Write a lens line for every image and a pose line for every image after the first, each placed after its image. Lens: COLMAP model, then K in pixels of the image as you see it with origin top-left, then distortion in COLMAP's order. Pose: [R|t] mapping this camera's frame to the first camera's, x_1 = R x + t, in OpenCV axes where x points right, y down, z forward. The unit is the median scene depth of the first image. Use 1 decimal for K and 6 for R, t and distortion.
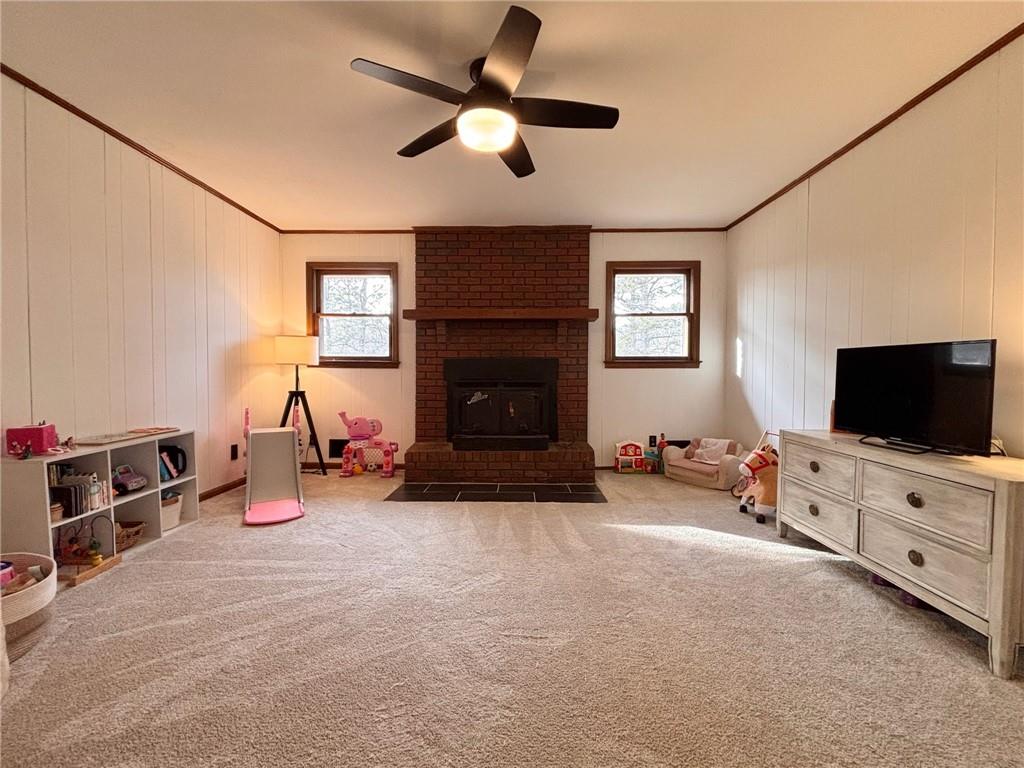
lens RADIAL K [[410.6, 0, 512.0], [0, 410.6, 384.0], [0, 0, 1]] dist [-0.001190, -0.000034]
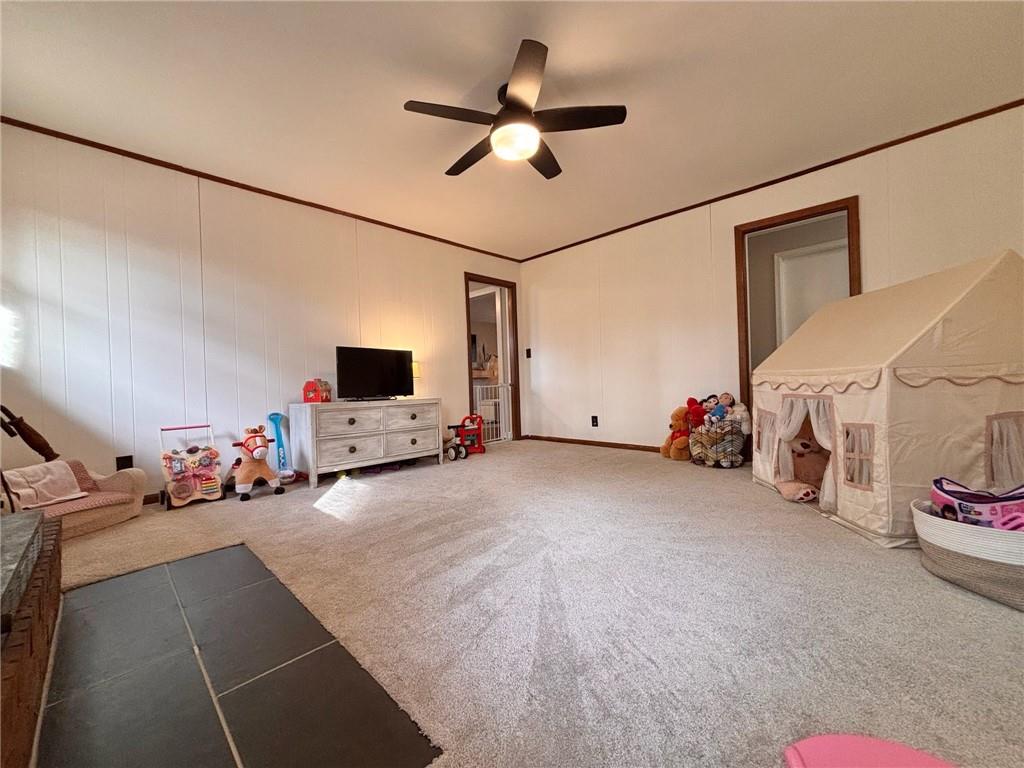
lens RADIAL K [[405.0, 0, 512.0], [0, 405.0, 384.0], [0, 0, 1]] dist [-0.000529, 0.000223]
pose [[-0.701956, 0.017594, 0.712002, -0.897941], [0.045832, 0.998739, 0.020506, 0.064873], [-0.710744, 0.047027, -0.701877, 1.876808]]
